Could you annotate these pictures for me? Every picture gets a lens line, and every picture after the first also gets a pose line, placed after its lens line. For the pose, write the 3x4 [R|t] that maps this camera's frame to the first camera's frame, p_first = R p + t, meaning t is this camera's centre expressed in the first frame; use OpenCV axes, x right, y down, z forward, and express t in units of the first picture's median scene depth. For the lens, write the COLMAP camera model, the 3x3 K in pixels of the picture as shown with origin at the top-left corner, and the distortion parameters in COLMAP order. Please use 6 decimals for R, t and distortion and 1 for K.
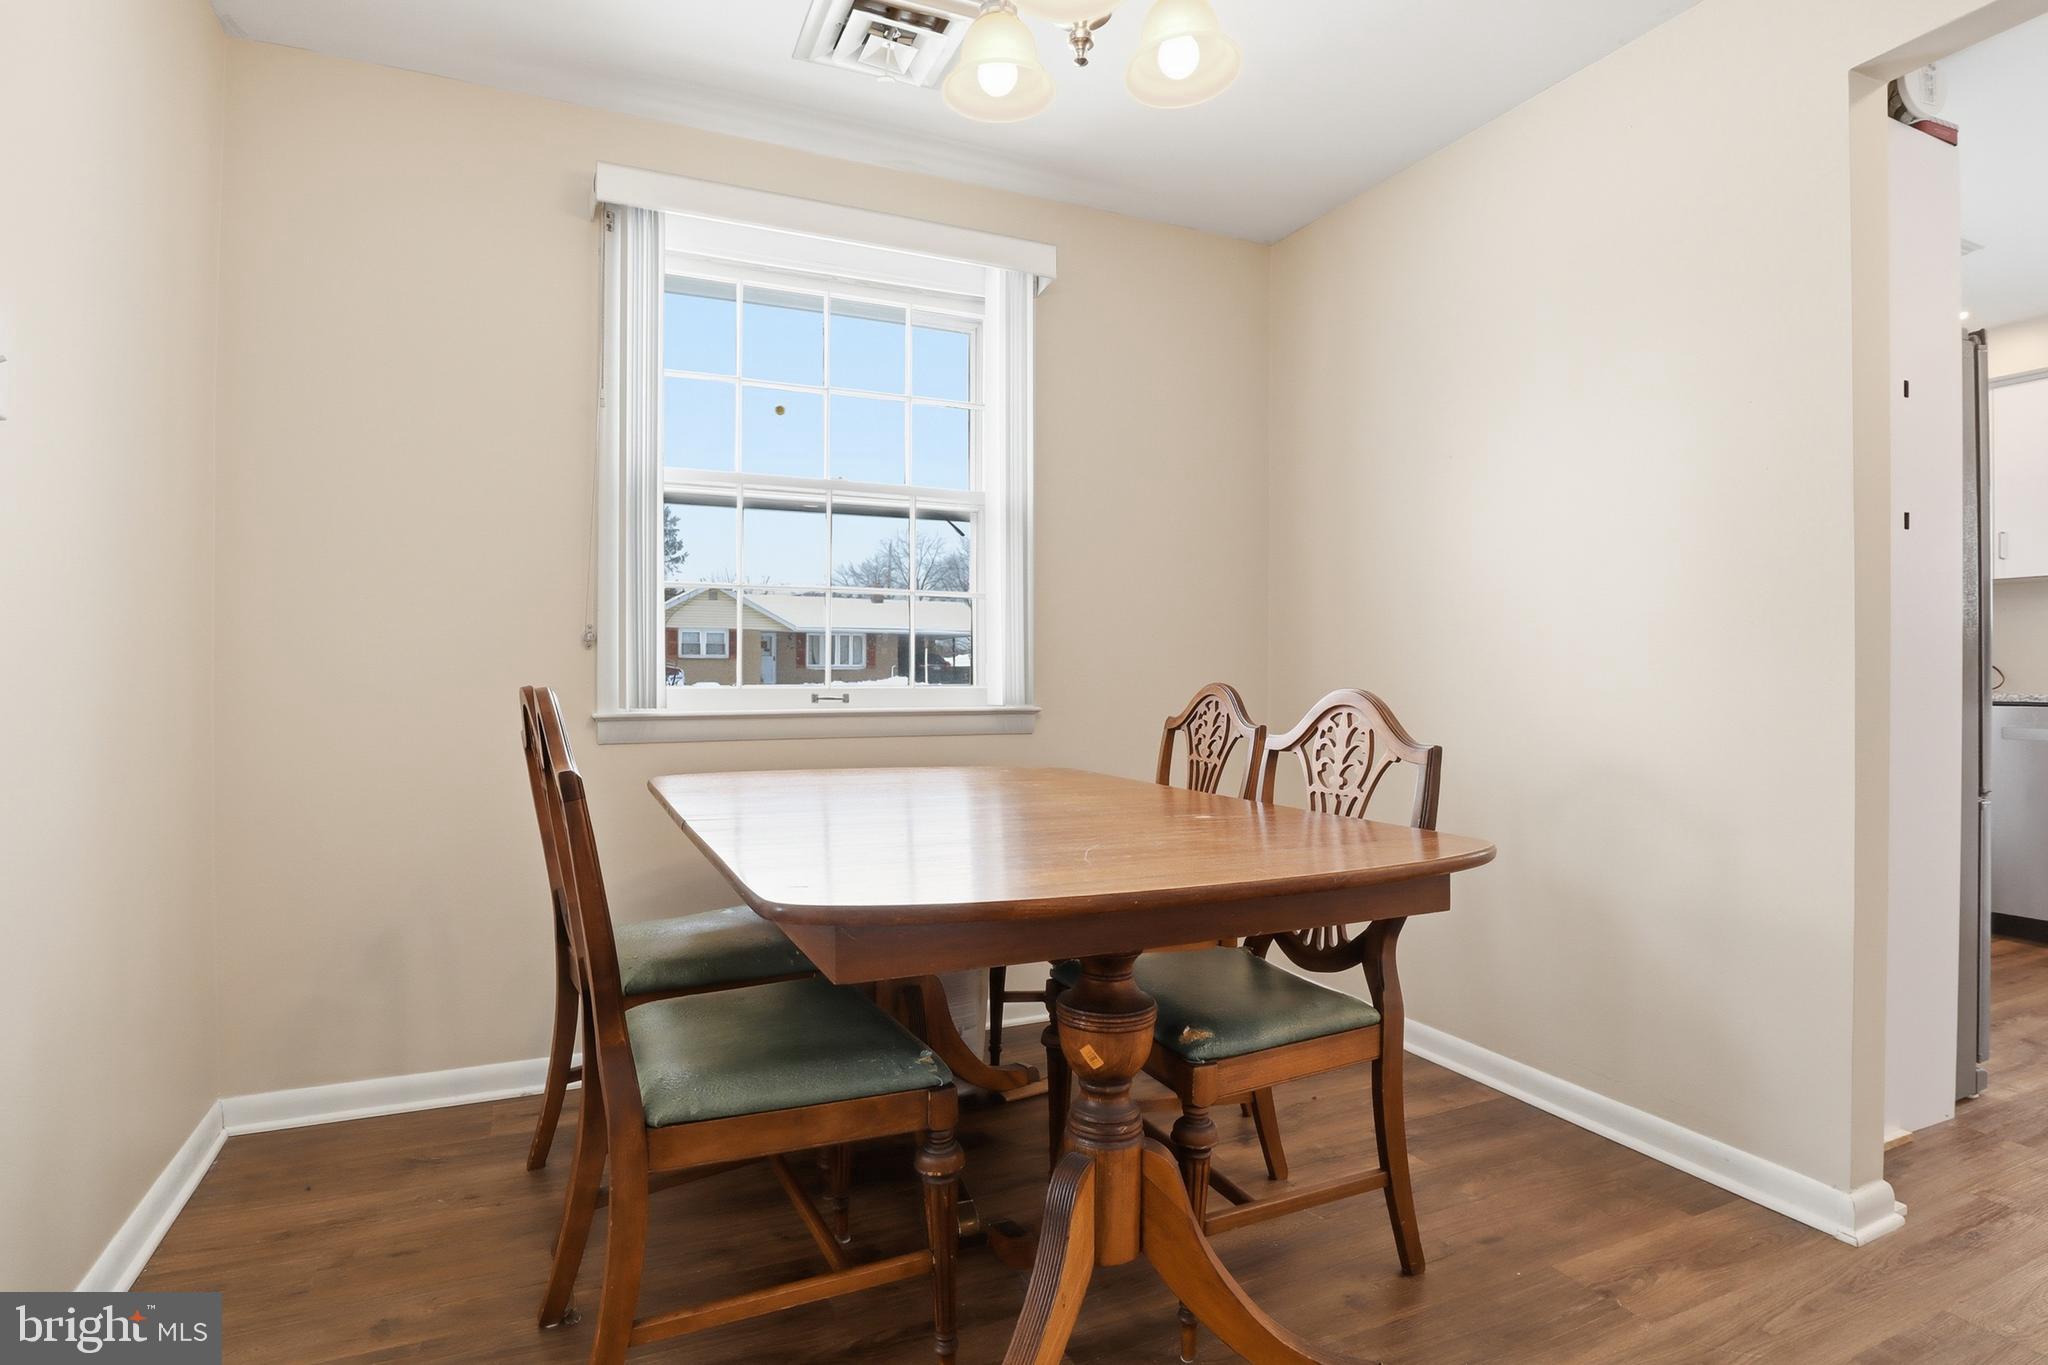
lens RADIAL K [[1055.6, 0, 1026.3], [0, 1055.6, 660.5], [0, 0, 1]] dist [-0.050239, 0.014768]
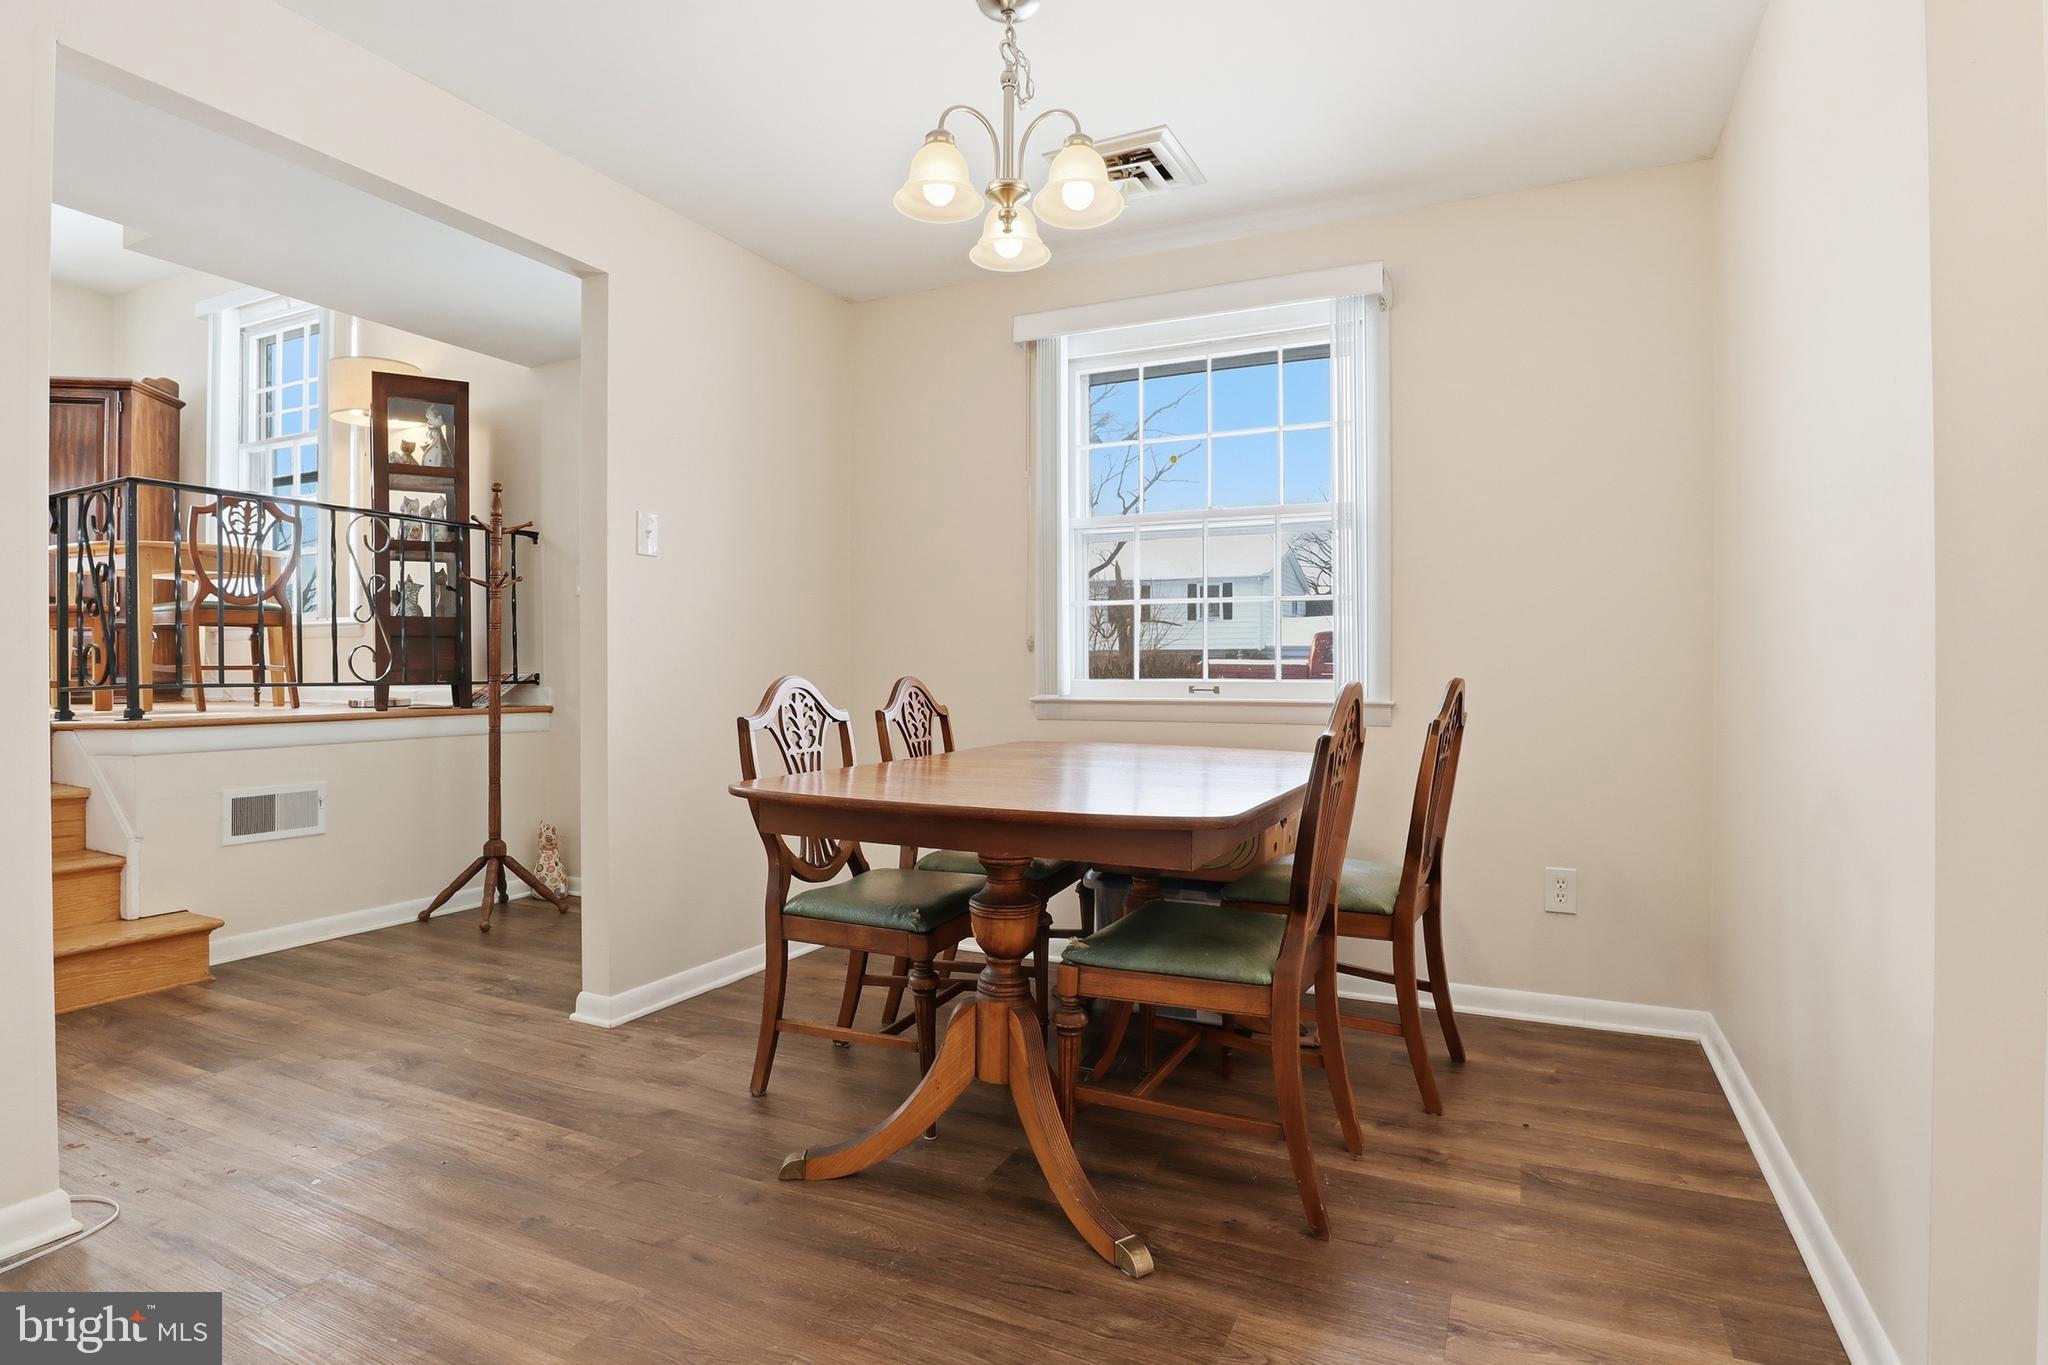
lens RADIAL K [[1055.6, 0, 1026.3], [0, 1055.6, 660.5], [0, 0, 1]] dist [-0.050239, 0.014768]
pose [[0.648773, -0.006221, -0.760957, 0.756254], [0.007397, 0.999971, -0.001869, 0.003345], [0.760946, -0.004417, 0.648800, 0.068877]]
